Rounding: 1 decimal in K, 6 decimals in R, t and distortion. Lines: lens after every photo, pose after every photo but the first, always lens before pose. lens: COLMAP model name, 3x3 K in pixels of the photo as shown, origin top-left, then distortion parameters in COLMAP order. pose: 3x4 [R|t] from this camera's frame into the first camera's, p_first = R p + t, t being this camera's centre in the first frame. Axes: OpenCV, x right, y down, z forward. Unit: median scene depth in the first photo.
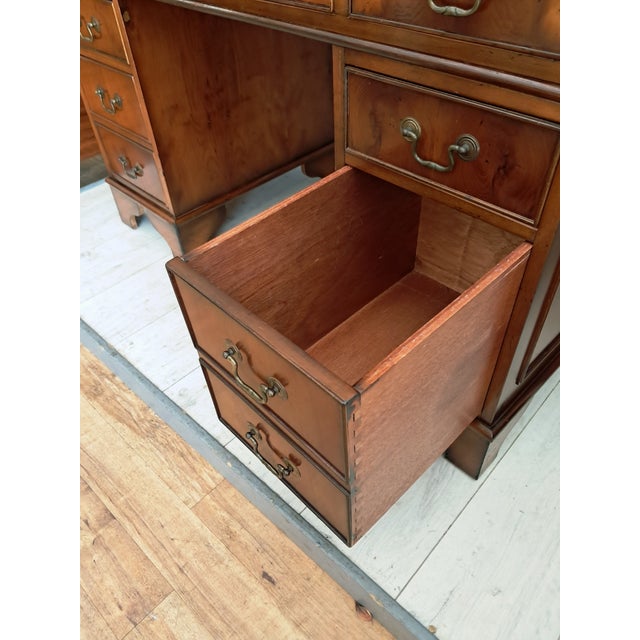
lens RADIAL K [[508.8, 0, 308.8], [0, 508.8, 314.9], [0, 0, 1]] dist [0.024874, -0.046241]
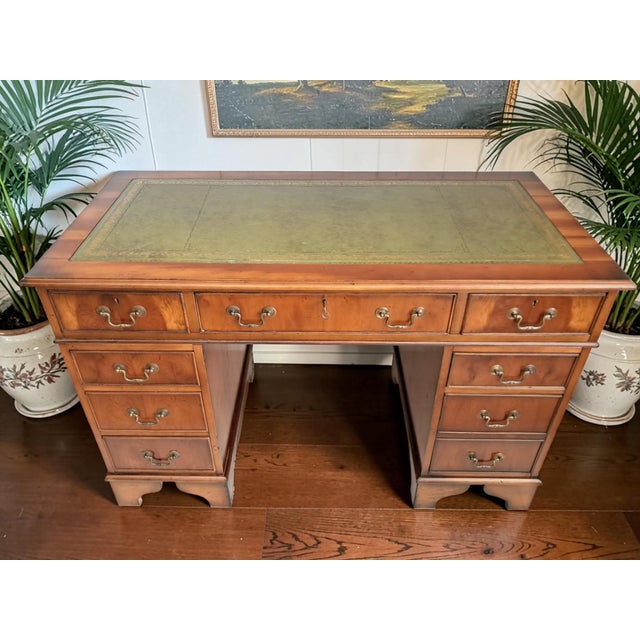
lens RADIAL K [[508.8, 0, 314.4], [0, 508.8, 312.0], [0, 0, 1]] dist [0.024874, -0.046241]
pose [[0.696941, -0.386722, 0.603919, -1.247142], [0.468560, 0.883085, 0.024755, -0.840742], [-0.542885, 0.265720, 0.796661, -0.219529]]
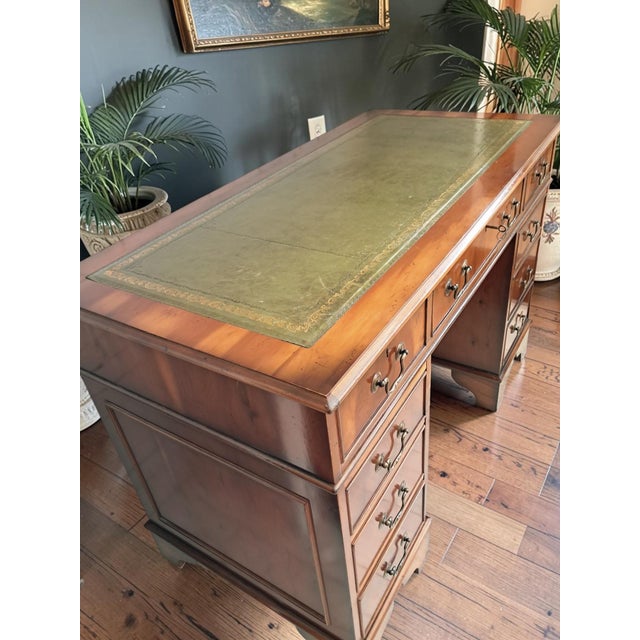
lens RADIAL K [[508.8, 0, 310.1], [0, 508.8, 325.2], [0, 0, 1]] dist [0.024874, -0.046241]
pose [[-0.223314, -0.496250, 0.838968, -1.527022], [0.750691, 0.461463, 0.472773, -1.780239], [-0.621766, 0.735383, 0.269479, 1.164390]]
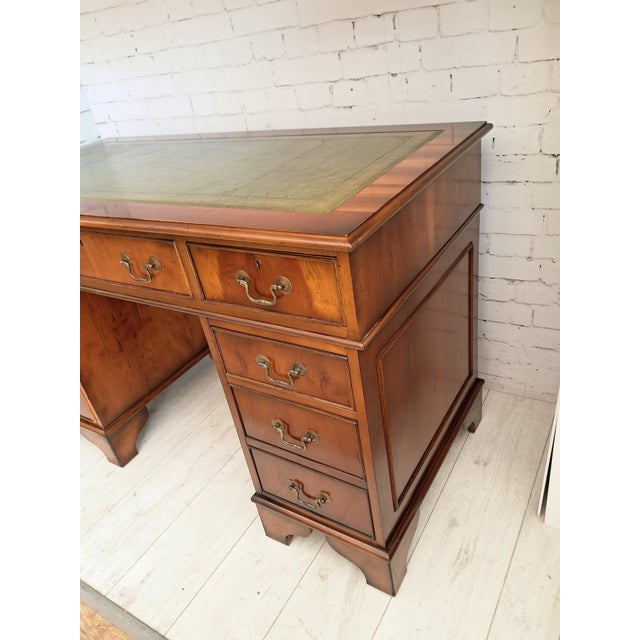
lens RADIAL K [[508.8, 0, 319.9], [0, 508.8, 321.4], [0, 0, 1]] dist [0.024874, -0.046241]
pose [[0.960709, -0.220868, 0.168096, 0.122457], [0.253940, 0.943904, -0.211092, -0.109076], [-0.112043, 0.245484, 0.962904, -0.407088]]
